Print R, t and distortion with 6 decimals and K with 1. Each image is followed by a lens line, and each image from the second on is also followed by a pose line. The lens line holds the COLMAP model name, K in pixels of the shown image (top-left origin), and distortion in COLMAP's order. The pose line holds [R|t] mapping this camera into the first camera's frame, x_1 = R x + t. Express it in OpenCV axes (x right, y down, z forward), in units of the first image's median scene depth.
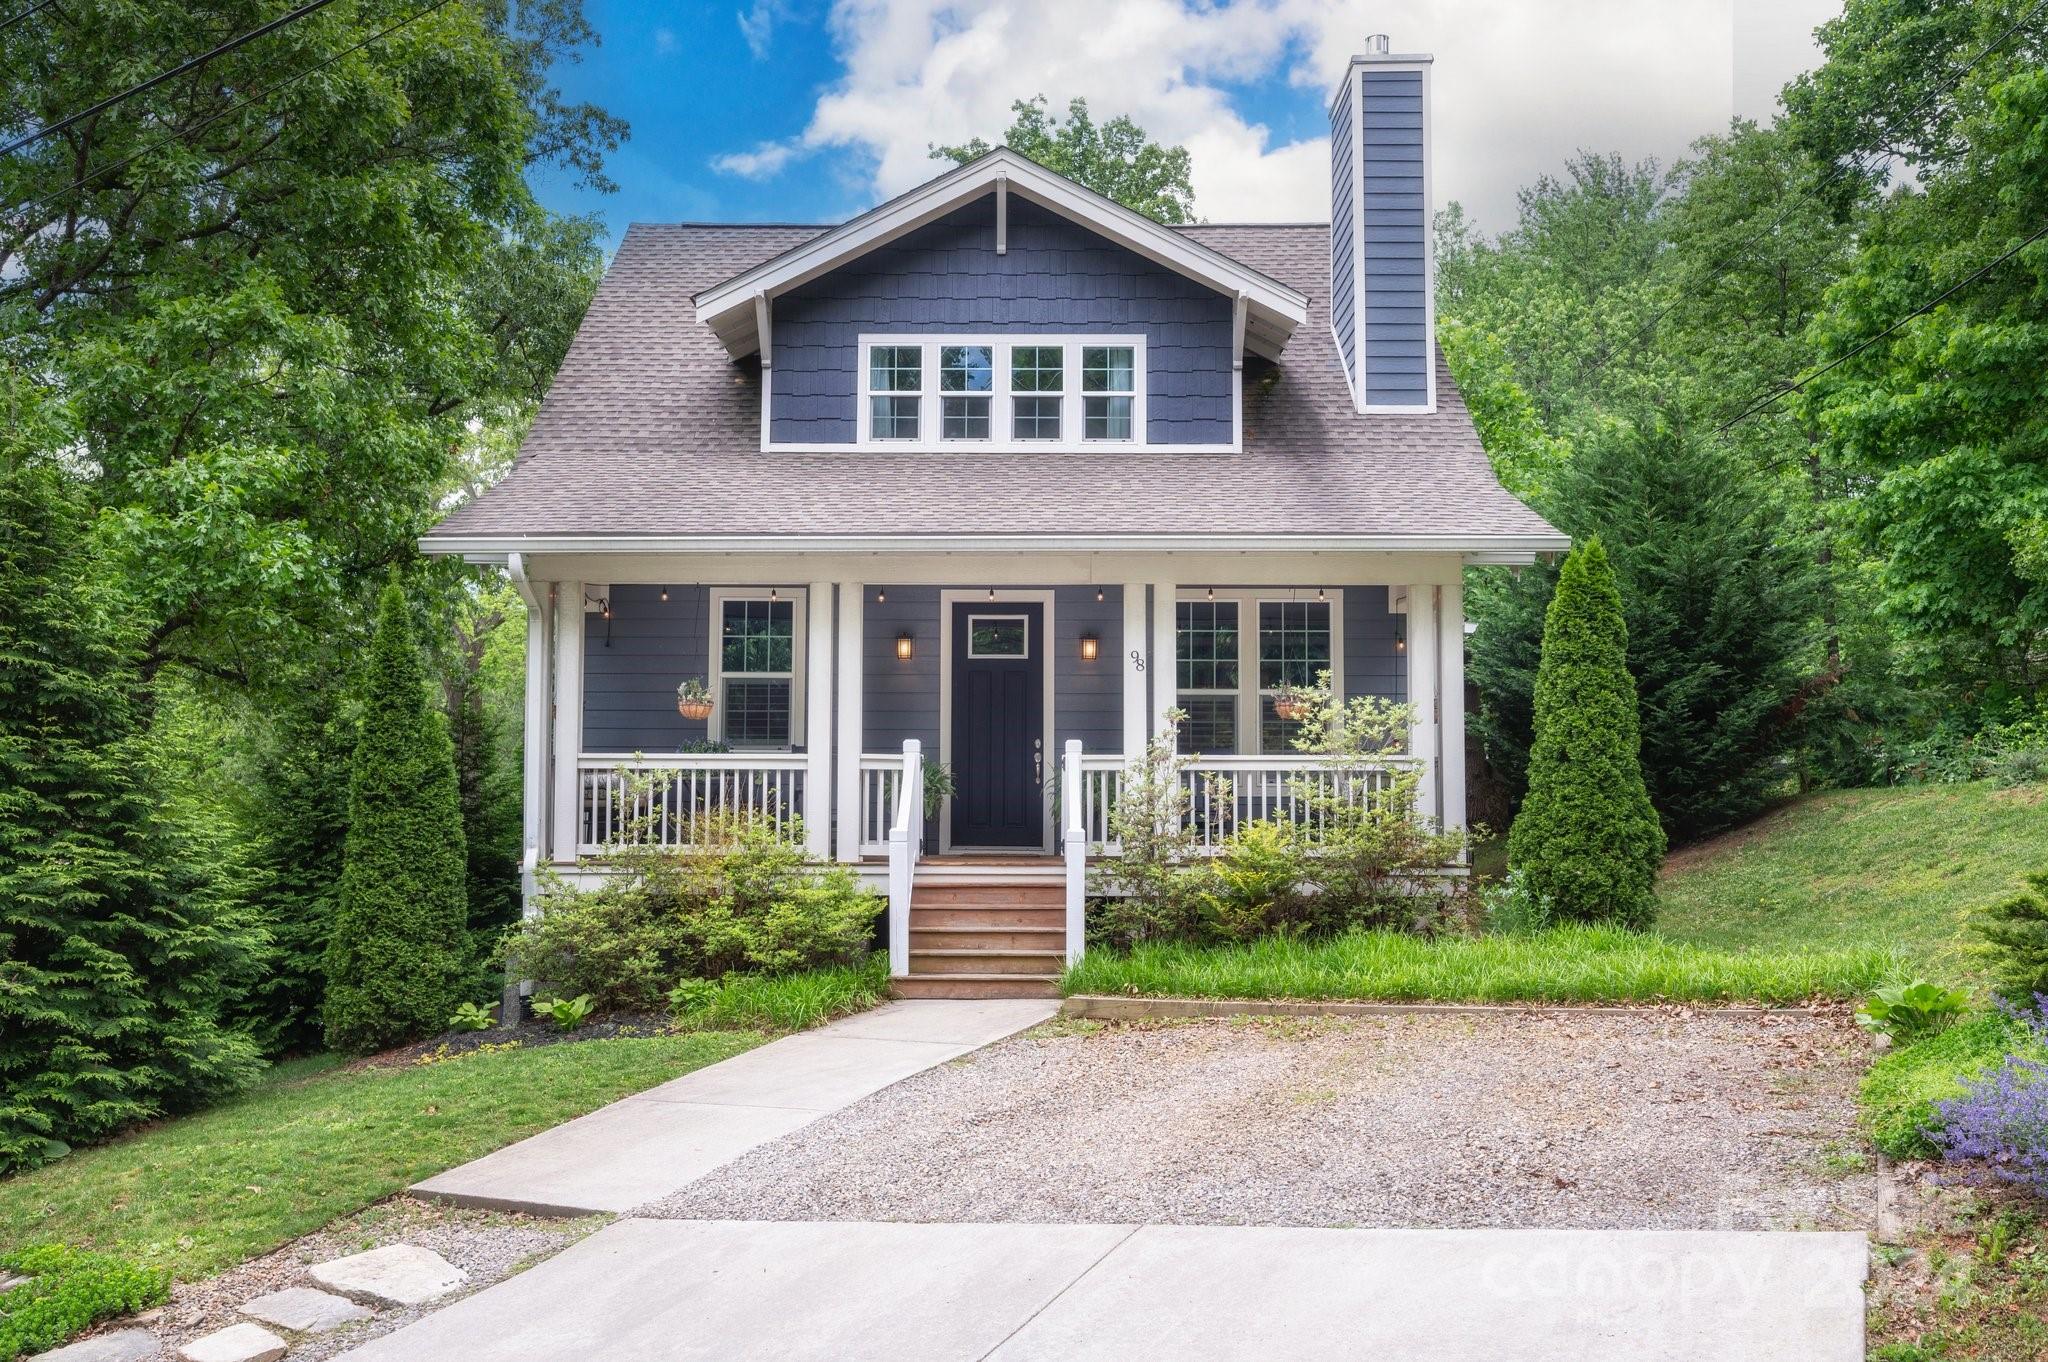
lens RADIAL K [[1759.6, 0, 1019.0], [0, 1759.6, 636.0], [0, 0, 1]] dist [-0.070660, 0.019597]
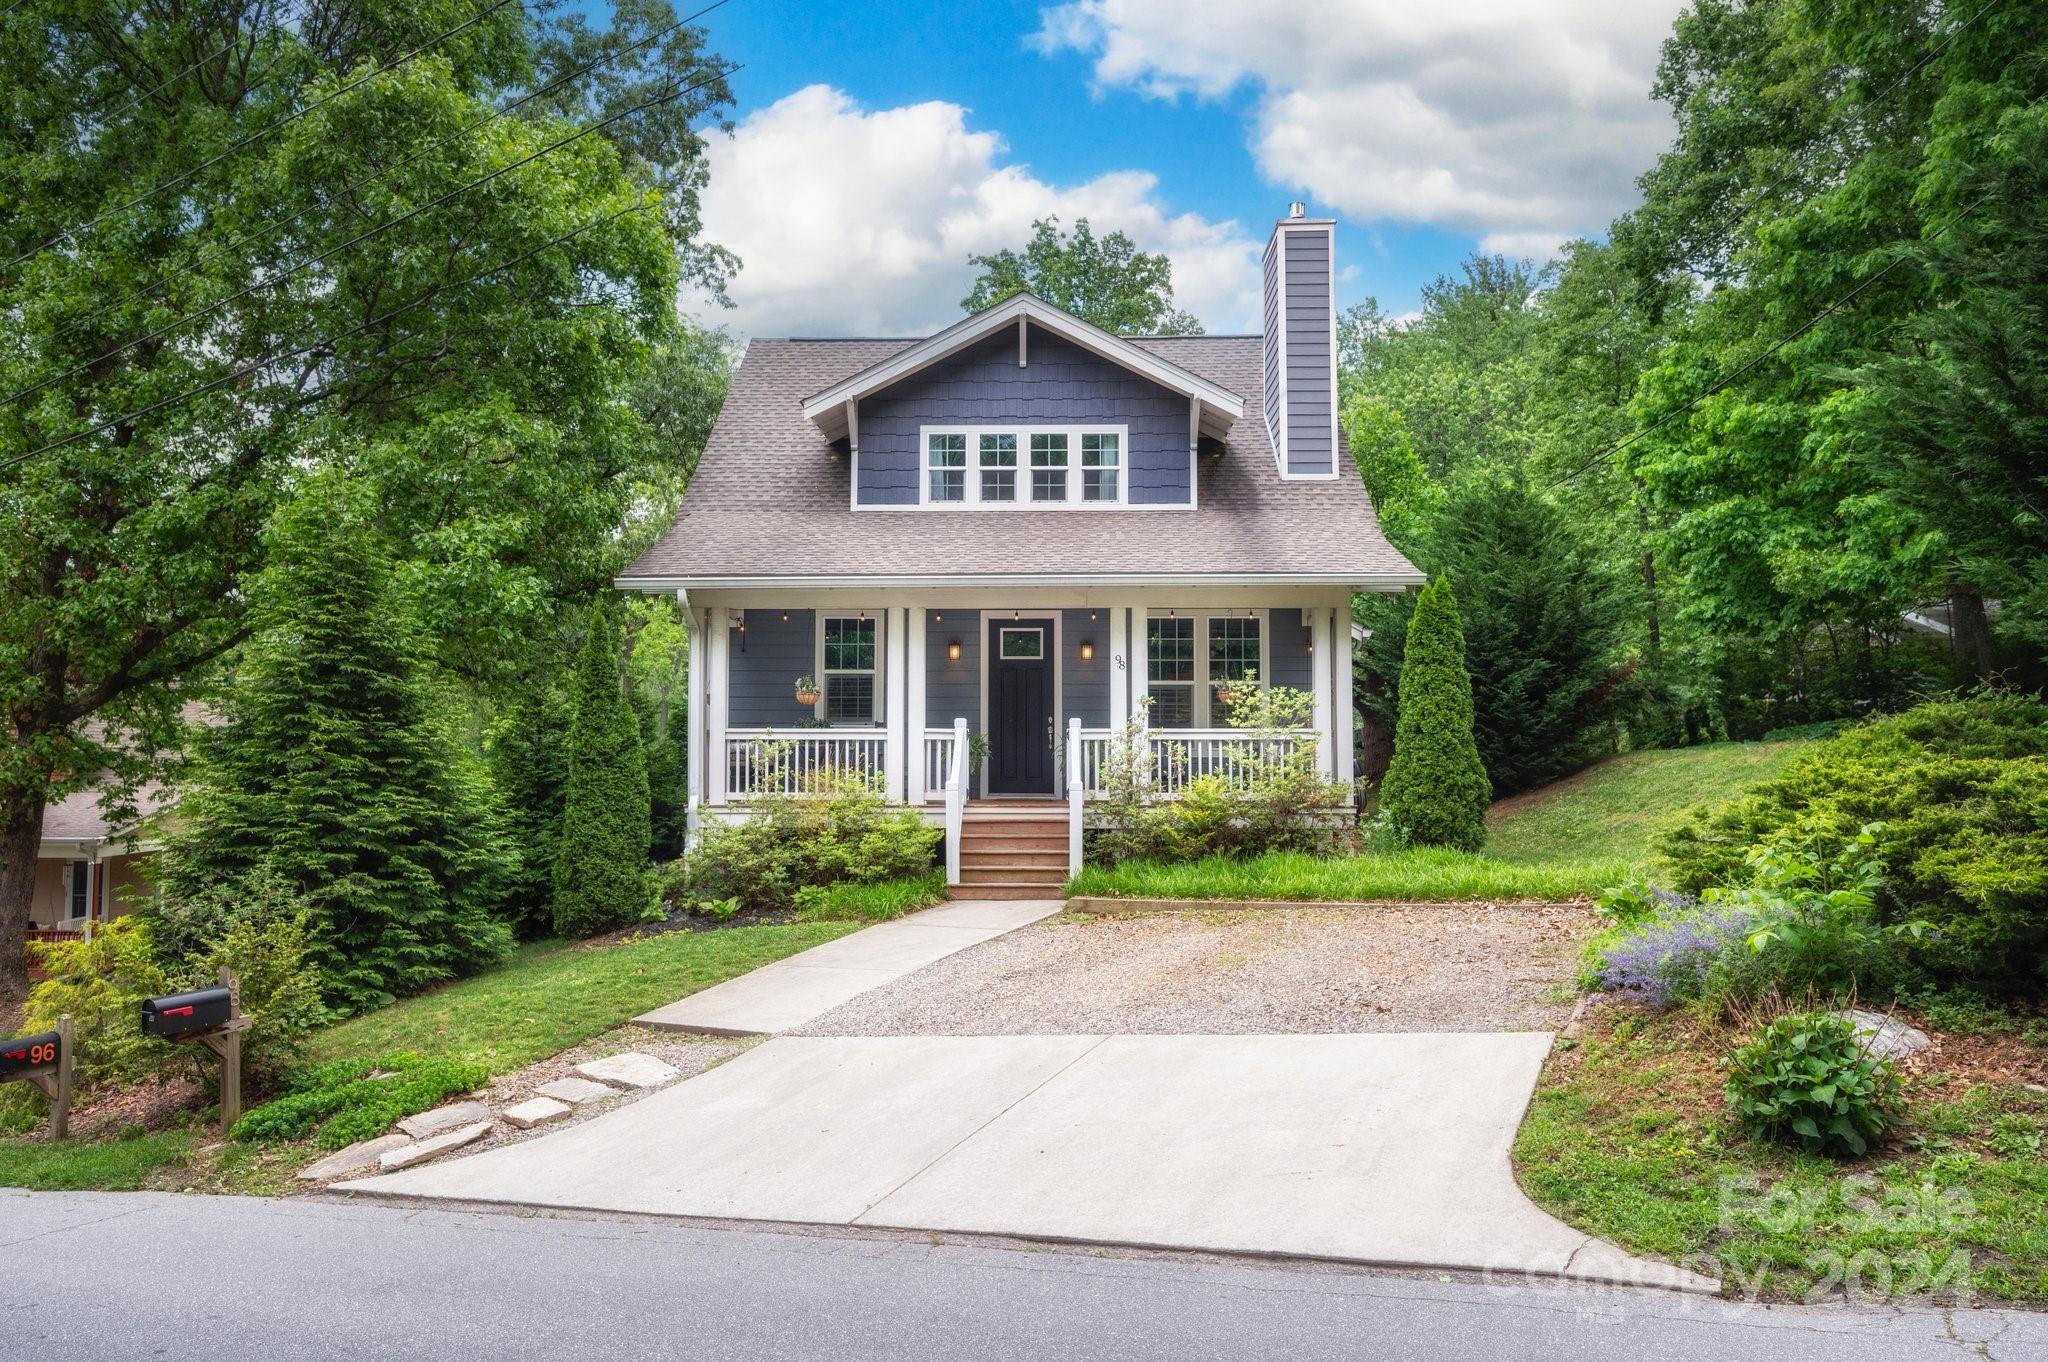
lens RADIAL K [[1374.2, 0, 1003.5], [0, 1374.2, 684.0], [0, 0, 1]] dist [-0.090127, 0.000128]
pose [[0.999631, -0.003520, -0.026924, 0.003382], [0.004605, 0.999175, 0.040348, -0.013125], [0.026760, -0.040457, 0.998823, -0.102349]]
